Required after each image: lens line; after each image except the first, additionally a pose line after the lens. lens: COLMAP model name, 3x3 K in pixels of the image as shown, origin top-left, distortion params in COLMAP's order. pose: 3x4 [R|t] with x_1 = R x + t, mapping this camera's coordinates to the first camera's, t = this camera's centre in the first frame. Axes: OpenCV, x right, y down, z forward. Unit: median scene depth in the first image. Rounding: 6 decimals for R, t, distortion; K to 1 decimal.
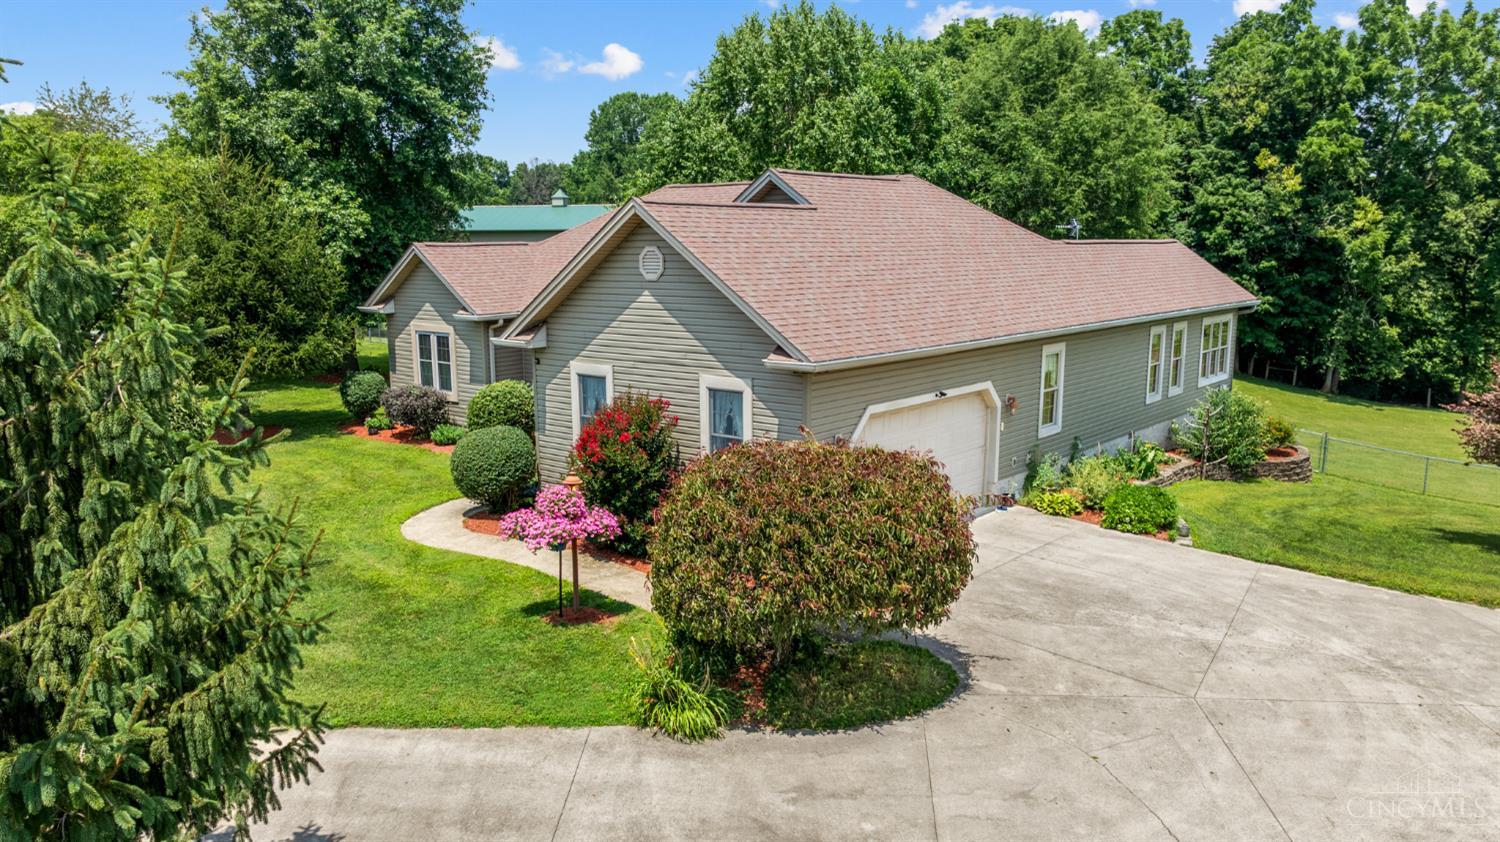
lens RADIAL K [[1097.5, 0, 752.9], [0, 1097.5, 497.2], [0, 0, 1]] dist [-0.011462, 0.000583]
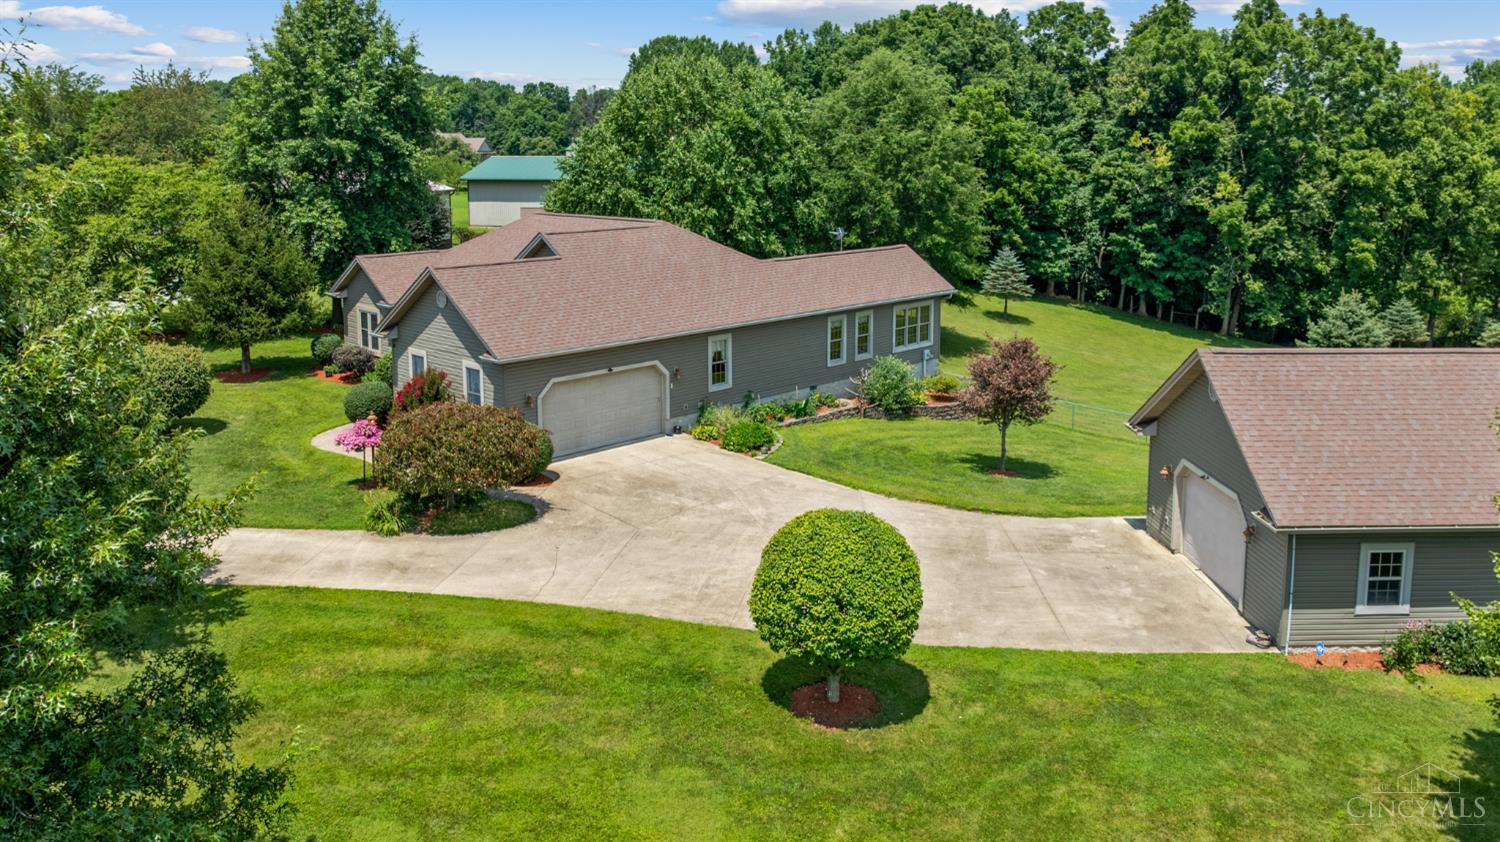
lens RADIAL K [[1090.5, 0, 748.8], [0, 1090.5, 331.8], [0, 0, 1]] dist [-0.005695, -0.004092]
pose [[0.998504, 0.016936, -0.051992, 0.263847], [-0.020765, 0.997041, -0.074017, -0.015999], [0.050584, 0.074986, 0.995901, -0.407827]]
